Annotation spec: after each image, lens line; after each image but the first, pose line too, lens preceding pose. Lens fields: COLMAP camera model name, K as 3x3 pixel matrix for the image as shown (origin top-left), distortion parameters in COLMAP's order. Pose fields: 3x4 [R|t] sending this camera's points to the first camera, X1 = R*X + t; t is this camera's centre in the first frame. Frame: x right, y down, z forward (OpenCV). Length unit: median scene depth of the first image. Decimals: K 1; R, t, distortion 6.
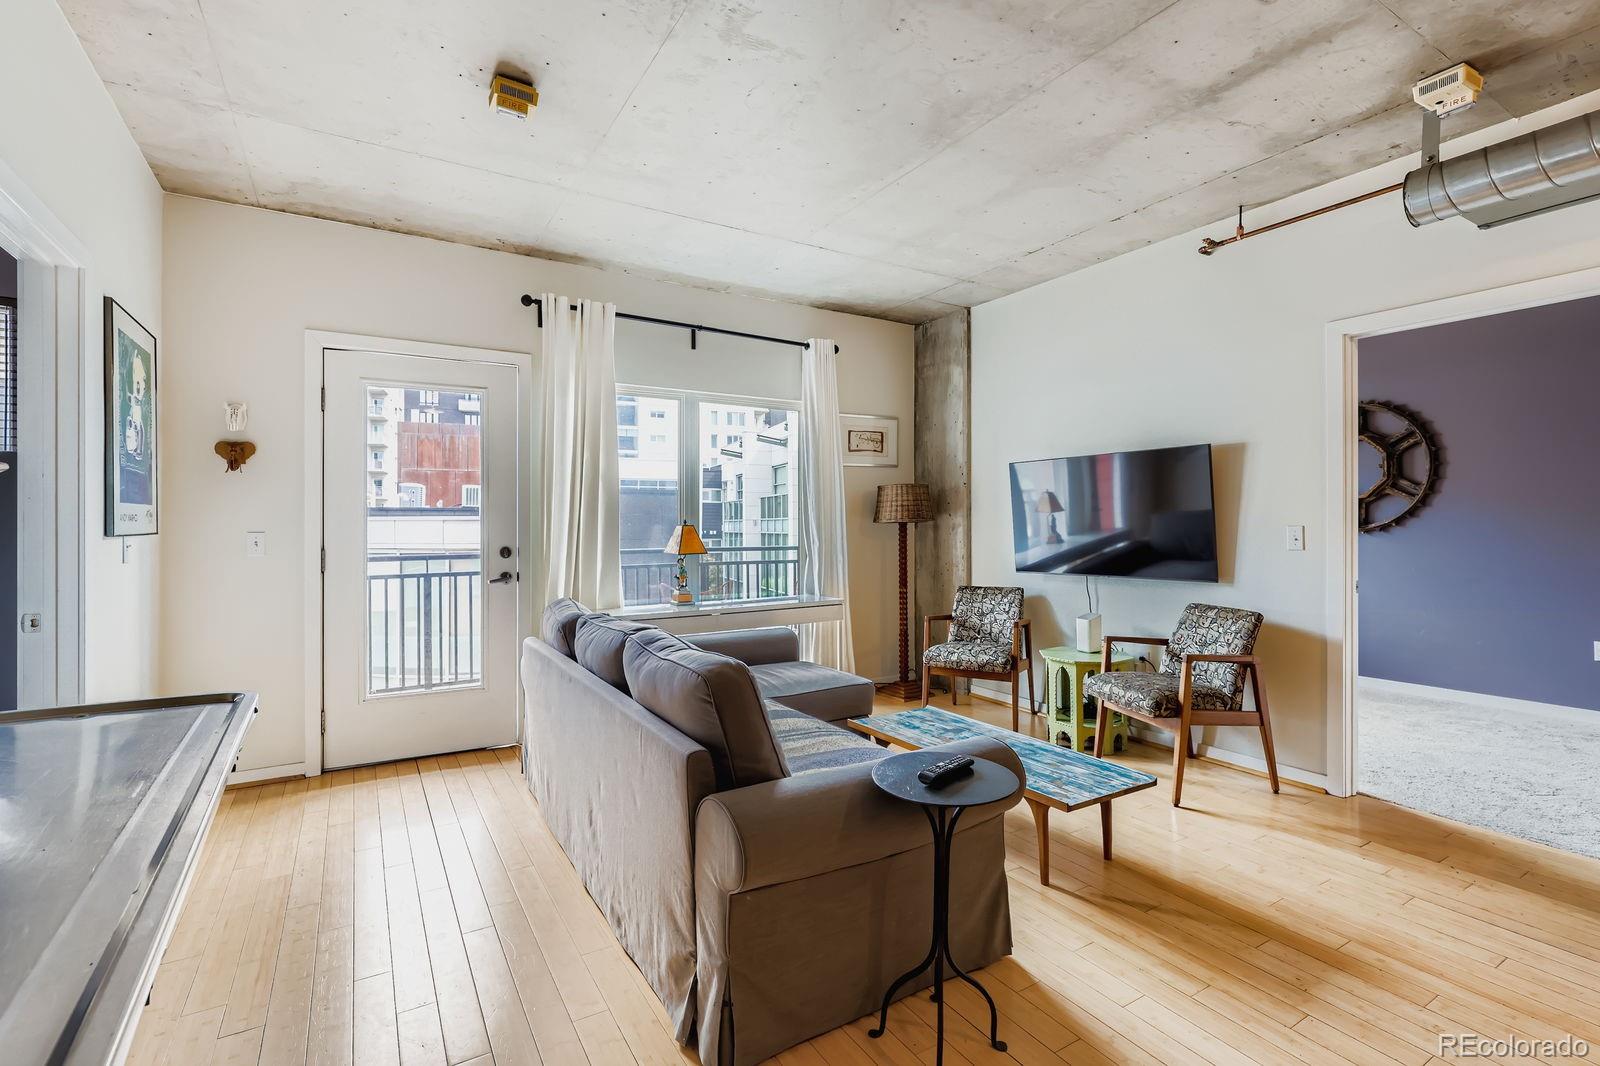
lens RADIAL K [[743.5, 0, 797.2], [0, 743.5, 518.9], [0, 0, 1]] dist [0.003491, -0.002512]
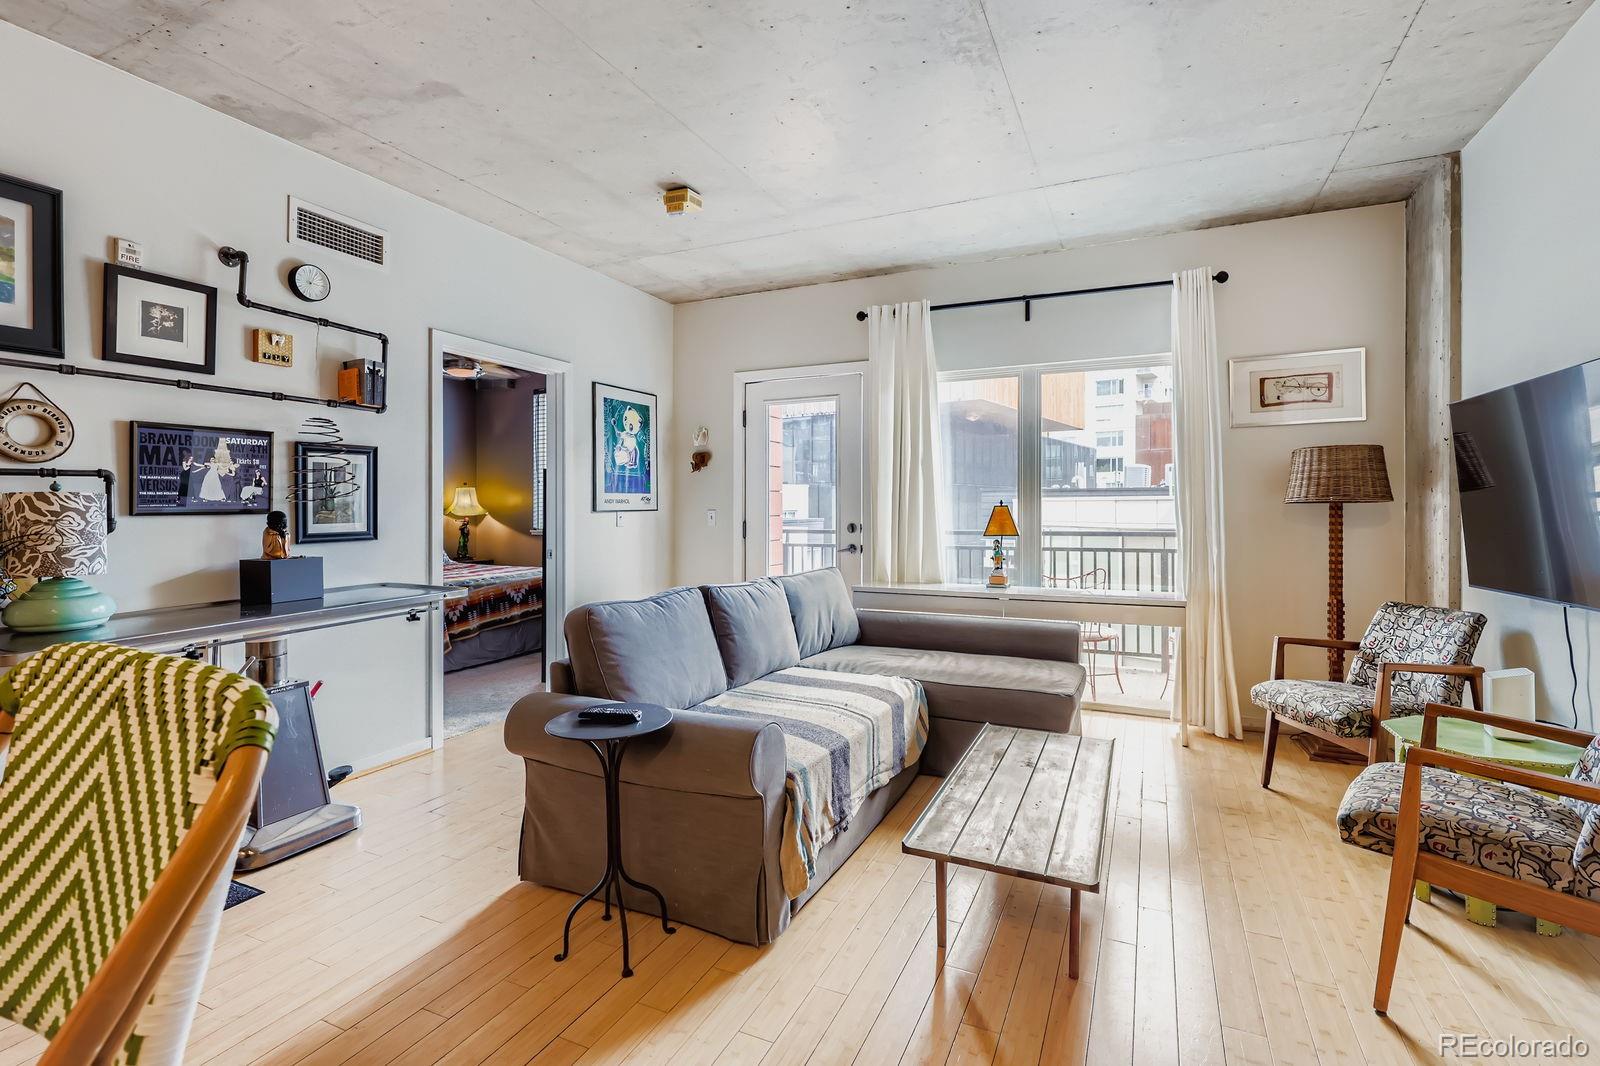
lens RADIAL K [[743.5, 0, 782.8], [0, 743.5, 502.9], [0, 0, 1]] dist [0.003491, -0.002512]
pose [[0.542638, -0.001296, -0.839966, 0.493716], [0.008921, 0.999951, 0.004221, -0.002052], [0.839919, -0.009784, 0.542623, 0.218400]]
